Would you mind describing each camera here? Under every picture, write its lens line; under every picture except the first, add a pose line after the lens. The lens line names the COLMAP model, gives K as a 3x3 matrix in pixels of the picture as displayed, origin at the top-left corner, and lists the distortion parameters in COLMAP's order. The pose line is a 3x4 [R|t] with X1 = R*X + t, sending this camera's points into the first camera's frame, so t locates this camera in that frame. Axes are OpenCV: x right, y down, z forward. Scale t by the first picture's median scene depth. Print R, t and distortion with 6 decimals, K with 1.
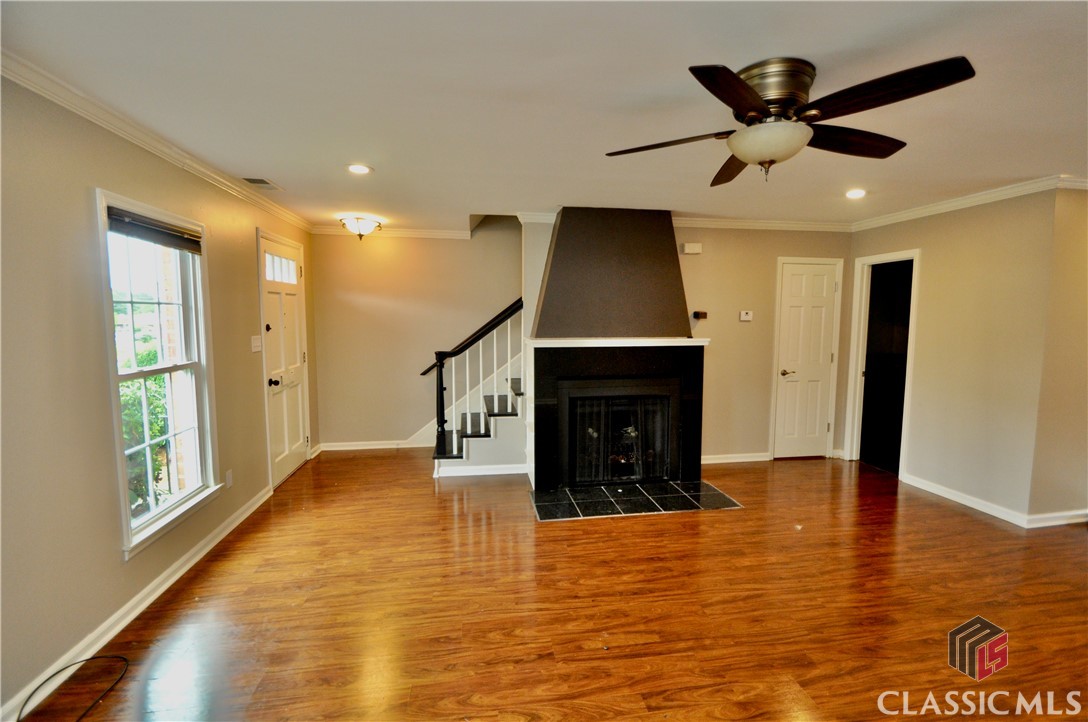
lens RADIAL K [[503.8, 0, 544.3], [0, 503.8, 375.3], [0, 0, 1]] dist [-0.023334, -0.000721]
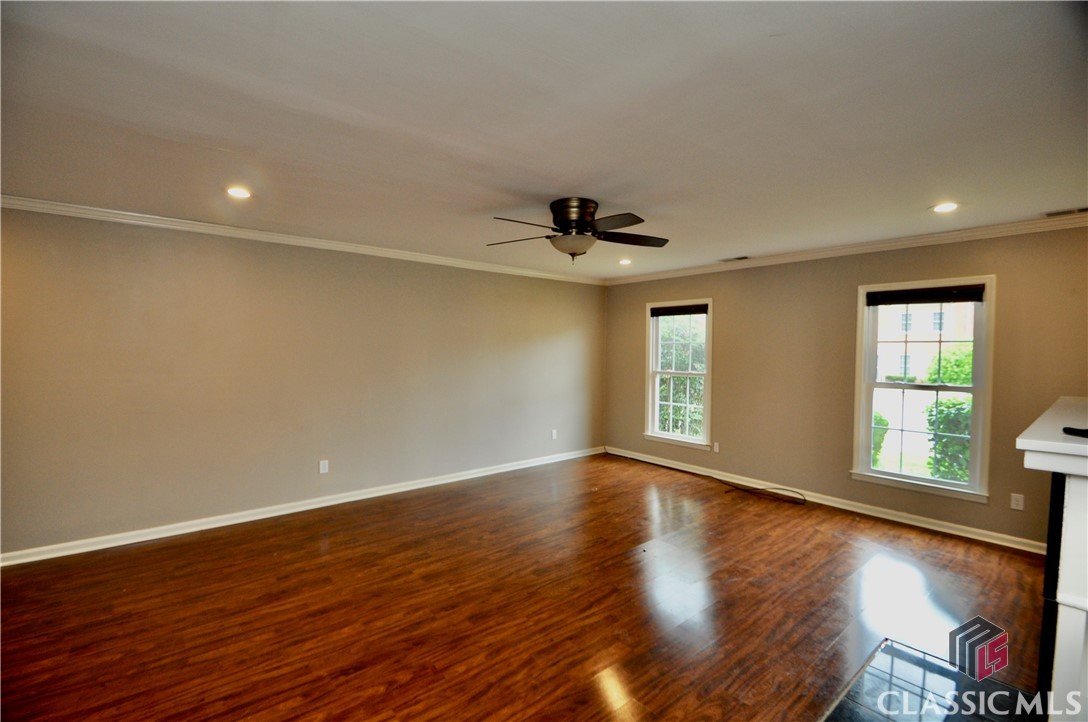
lens RADIAL K [[491.7, 0, 549.9], [0, 491.7, 357.6], [0, 0, 1]] dist [0.002944, 0.000413]
pose [[-0.848239, 0.001335, -0.529612, 0.858672], [-0.062745, 0.992701, 0.102996, -0.158189], [0.525883, 0.120596, -0.841964, 1.469285]]
